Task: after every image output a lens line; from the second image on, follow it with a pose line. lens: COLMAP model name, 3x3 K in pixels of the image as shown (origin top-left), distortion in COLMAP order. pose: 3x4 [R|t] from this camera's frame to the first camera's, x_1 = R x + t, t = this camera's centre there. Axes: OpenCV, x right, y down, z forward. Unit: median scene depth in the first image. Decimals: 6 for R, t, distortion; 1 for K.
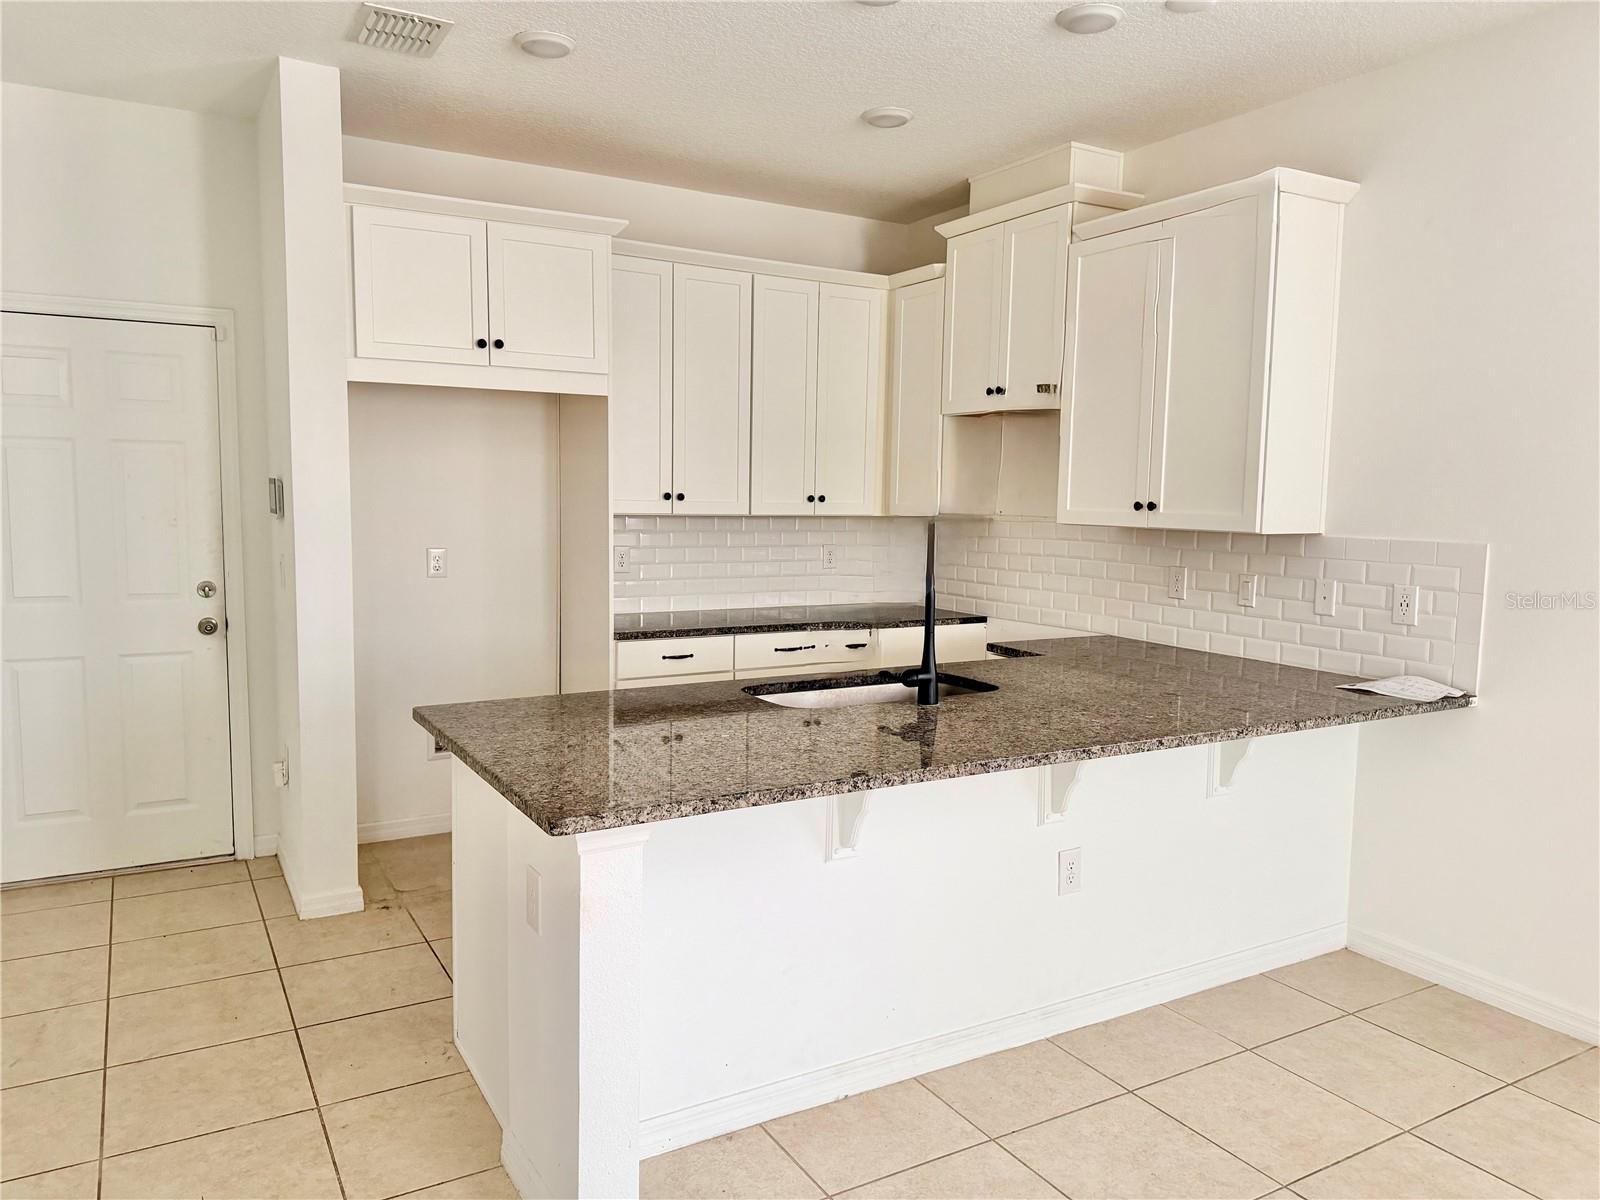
lens RADIAL K [[1150.3, 0, 800.0], [0, 1150.3, 600.0], [0, 0, 1]] dist [0.093954, -0.221743]
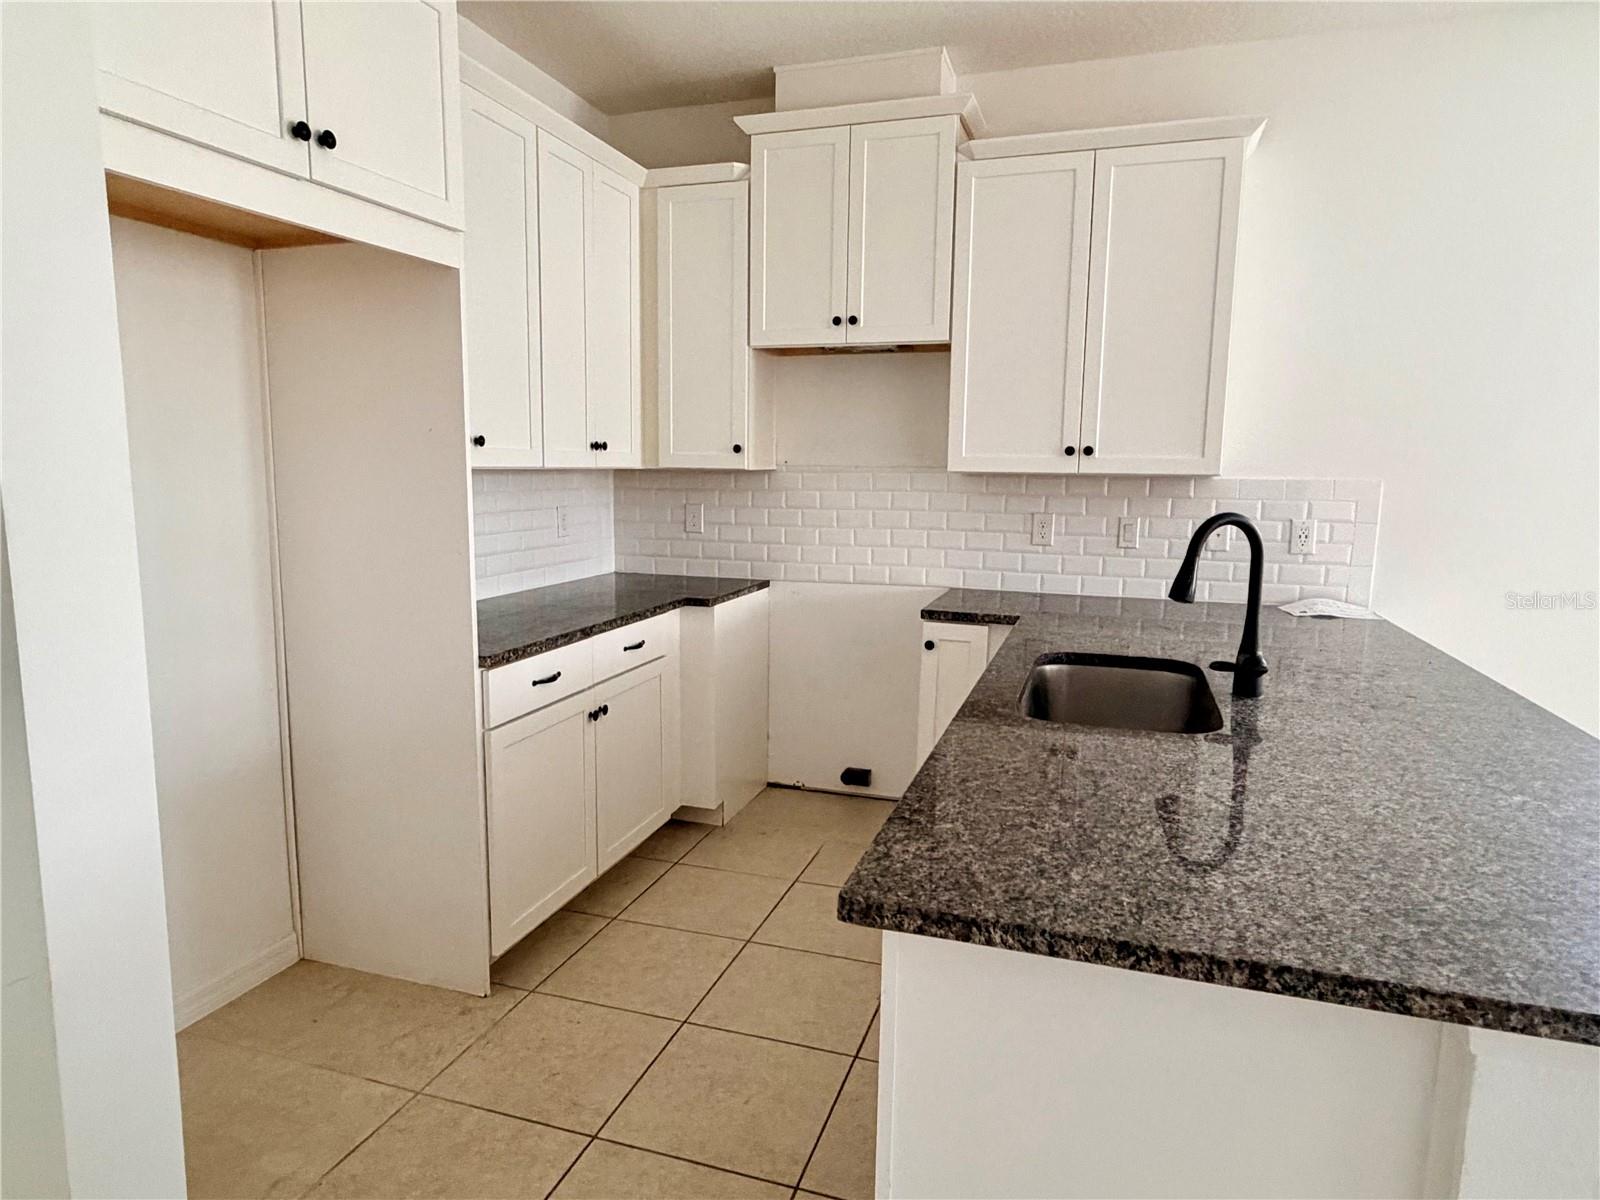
lens RADIAL K [[978.6, 0, 800.0], [0, 978.6, 600.0], [0, 0, 1]] dist [-0.022746, 0.000229]
pose [[0.748965, -0.099663, 0.655071, -0.366594], [0.066526, 0.994939, 0.075308, -0.029830], [-0.659261, -0.012824, 0.751805, 0.477231]]
